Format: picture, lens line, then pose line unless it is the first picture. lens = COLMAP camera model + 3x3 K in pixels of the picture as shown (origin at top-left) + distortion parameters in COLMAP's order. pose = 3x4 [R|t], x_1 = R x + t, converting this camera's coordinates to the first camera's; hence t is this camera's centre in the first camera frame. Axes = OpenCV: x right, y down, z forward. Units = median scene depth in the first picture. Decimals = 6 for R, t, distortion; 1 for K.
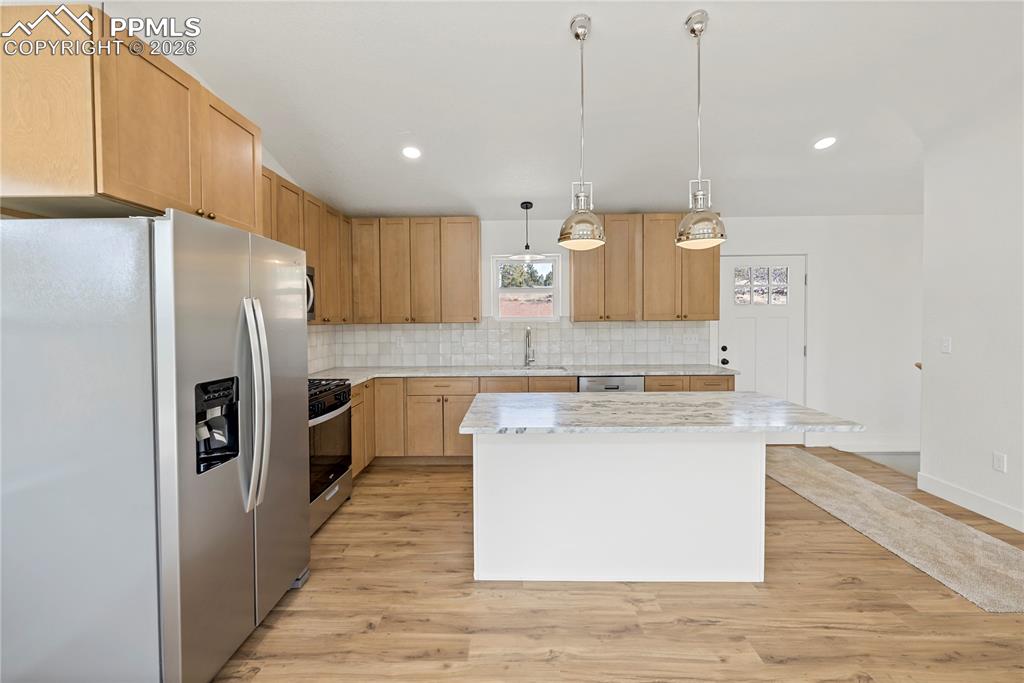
lens RADIAL K [[440.0, 0, 506.3], [0, 440.0, 330.5], [0, 0, 1]] dist [-0.002239, 0.000114]
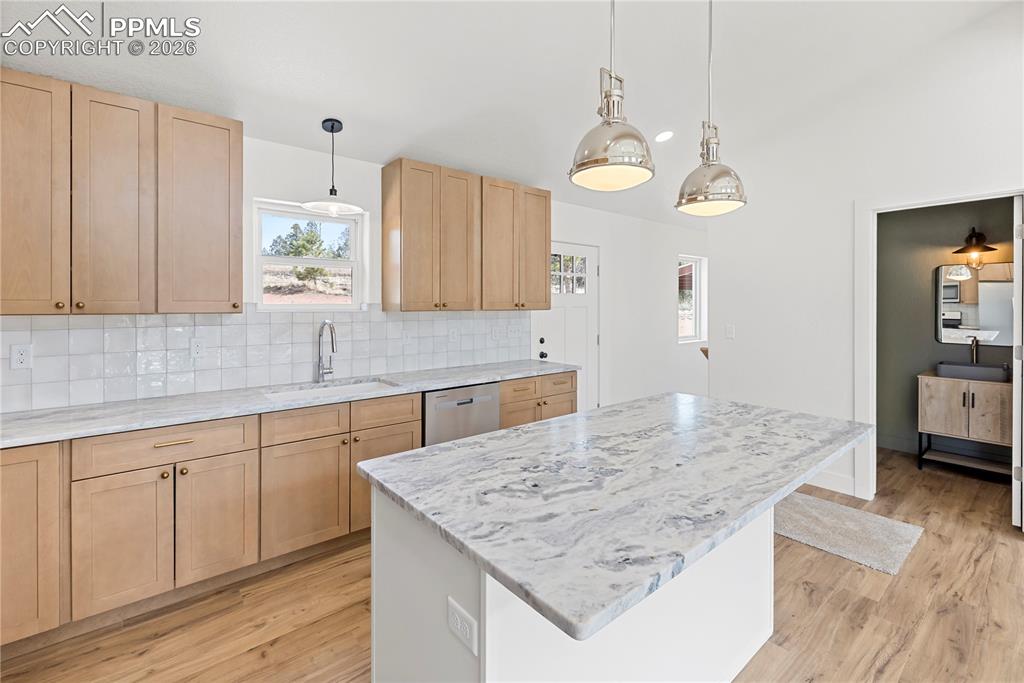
lens RADIAL K [[447.0, 0, 509.1], [0, 447.0, 307.6], [0, 0, 1]] dist [-0.003270, 0.000403]
pose [[0.758995, 0.005838, 0.651070, -0.175132], [0.011551, 0.999682, -0.022430, -0.008368], [-0.650994, 0.024545, 0.758686, 0.362154]]
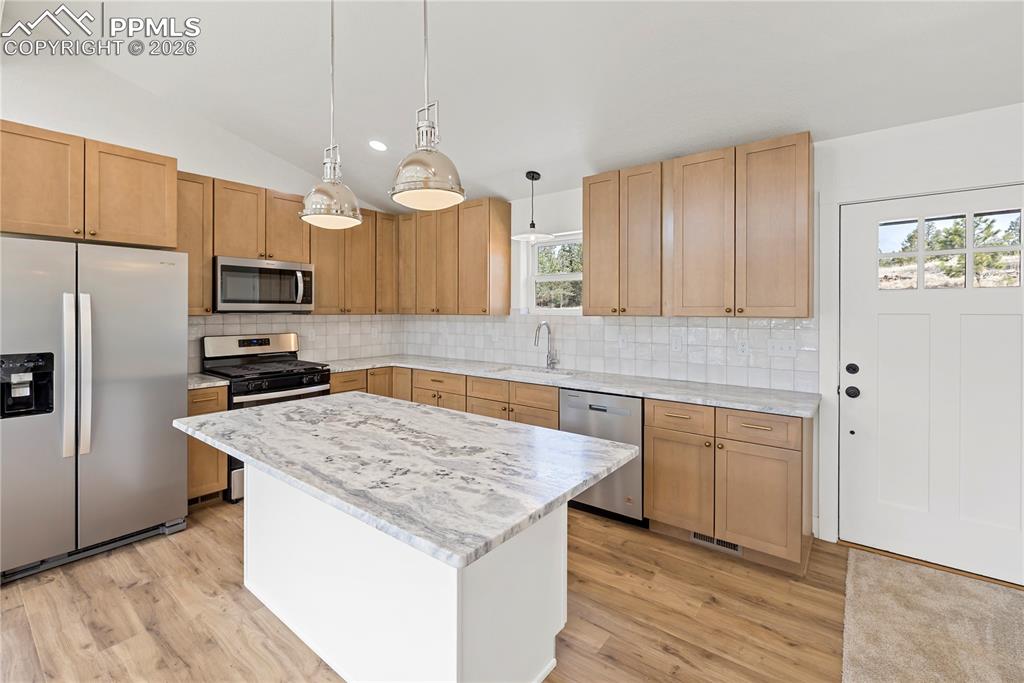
lens RADIAL K [[447.0, 0, 509.1], [0, 447.0, 307.6], [0, 0, 1]] dist [-0.003270, 0.000403]
pose [[0.798249, 0.006528, -0.602292, 0.525446], [-0.025076, 0.999434, -0.022403, -0.013781], [0.601805, 0.032986, 0.797962, 0.301937]]
